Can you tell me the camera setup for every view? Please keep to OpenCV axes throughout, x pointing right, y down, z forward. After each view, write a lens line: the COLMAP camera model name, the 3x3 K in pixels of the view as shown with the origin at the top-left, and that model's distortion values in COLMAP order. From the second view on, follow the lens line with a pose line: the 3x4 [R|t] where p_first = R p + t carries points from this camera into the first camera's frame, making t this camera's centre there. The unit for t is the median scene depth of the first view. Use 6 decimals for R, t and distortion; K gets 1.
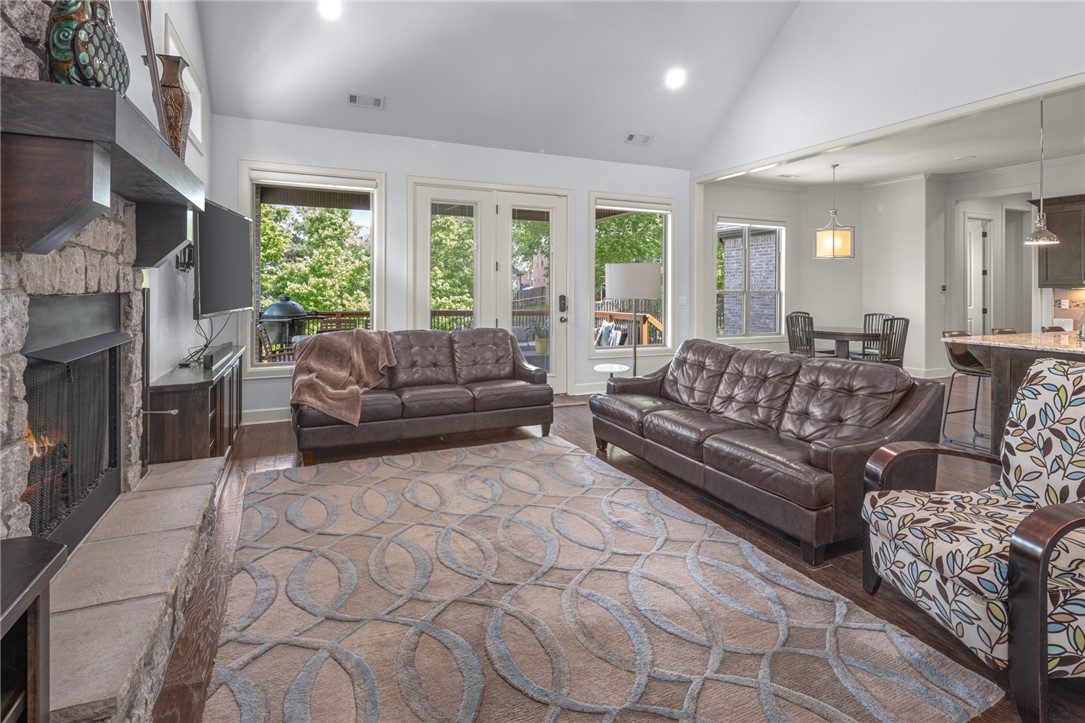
lens RADIAL K [[530.6, 0, 542.2], [0, 530.6, 287.2], [0, 0, 1]] dist [0.001053, 0.000140]
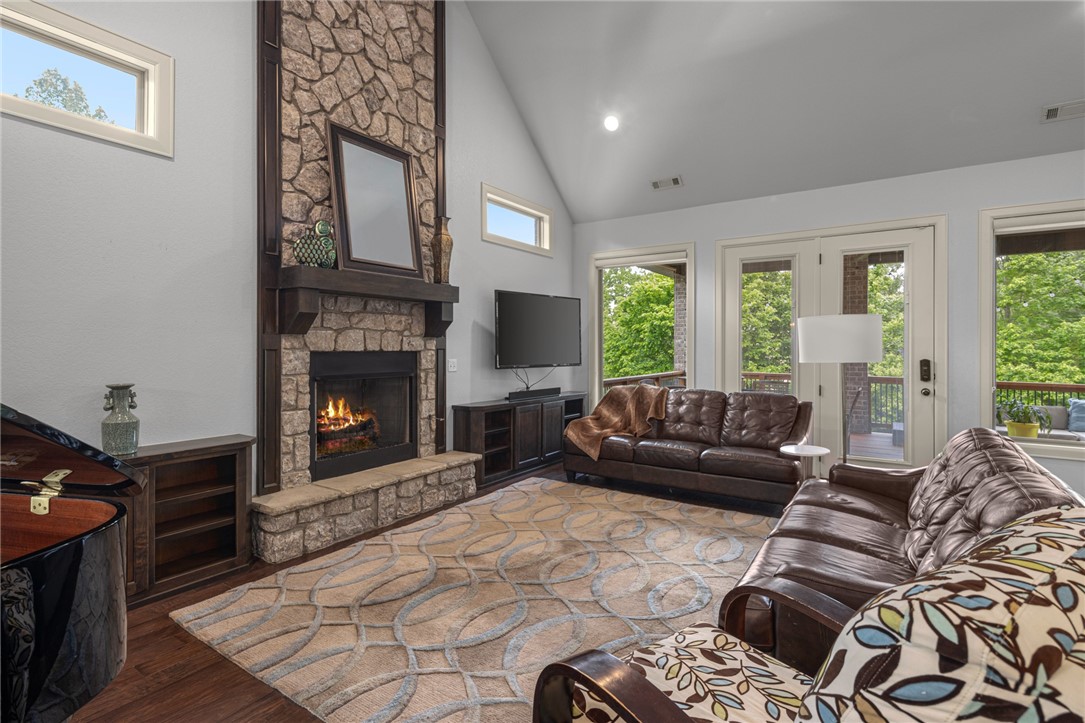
lens RADIAL K [[534.8, 0, 541.4], [0, 534.8, 352.9], [0, 0, 1]] dist [0.000780, 0.000151]
pose [[0.520836, 0.003797, -0.853648, 0.446496], [-0.000250, 0.999991, 0.004295, 0.003283], [0.853657, -0.002023, 0.520832, 0.164664]]
